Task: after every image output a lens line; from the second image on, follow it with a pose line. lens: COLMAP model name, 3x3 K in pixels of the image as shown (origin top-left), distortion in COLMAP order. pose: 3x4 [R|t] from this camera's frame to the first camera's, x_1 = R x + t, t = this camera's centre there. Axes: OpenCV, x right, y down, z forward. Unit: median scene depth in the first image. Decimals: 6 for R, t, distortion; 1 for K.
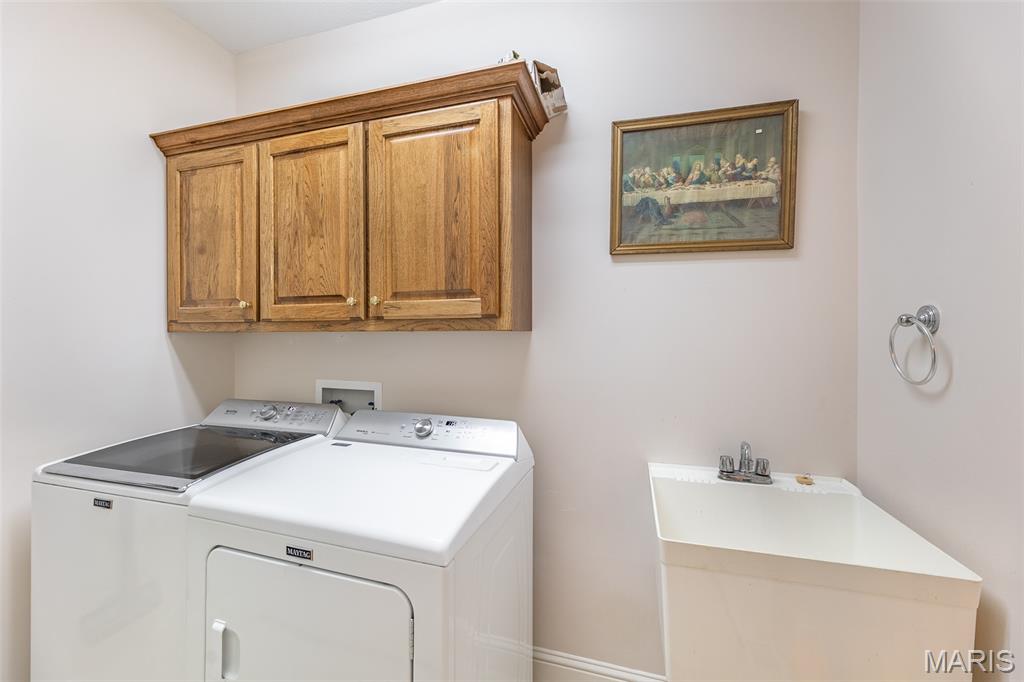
lens RADIAL K [[404.6, 0, 507.6], [0, 404.6, 339.7], [0, 0, 1]] dist [0.005574, -0.000863]
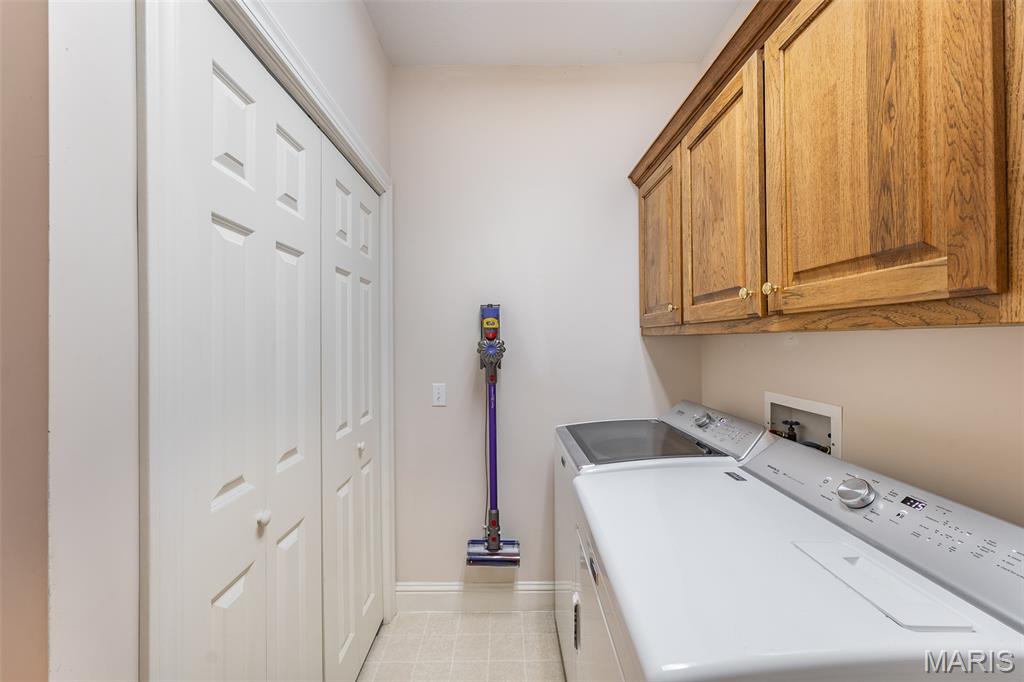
lens RADIAL K [[404.6, 0, 508.8], [0, 404.6, 339.5], [0, 0, 1]] dist [0.005574, -0.000863]
pose [[0.290305, -0.003451, -0.956928, 0.220074], [-0.001662, 0.999990, -0.004111, -0.003447], [0.956933, 0.002784, 0.290297, 0.352040]]
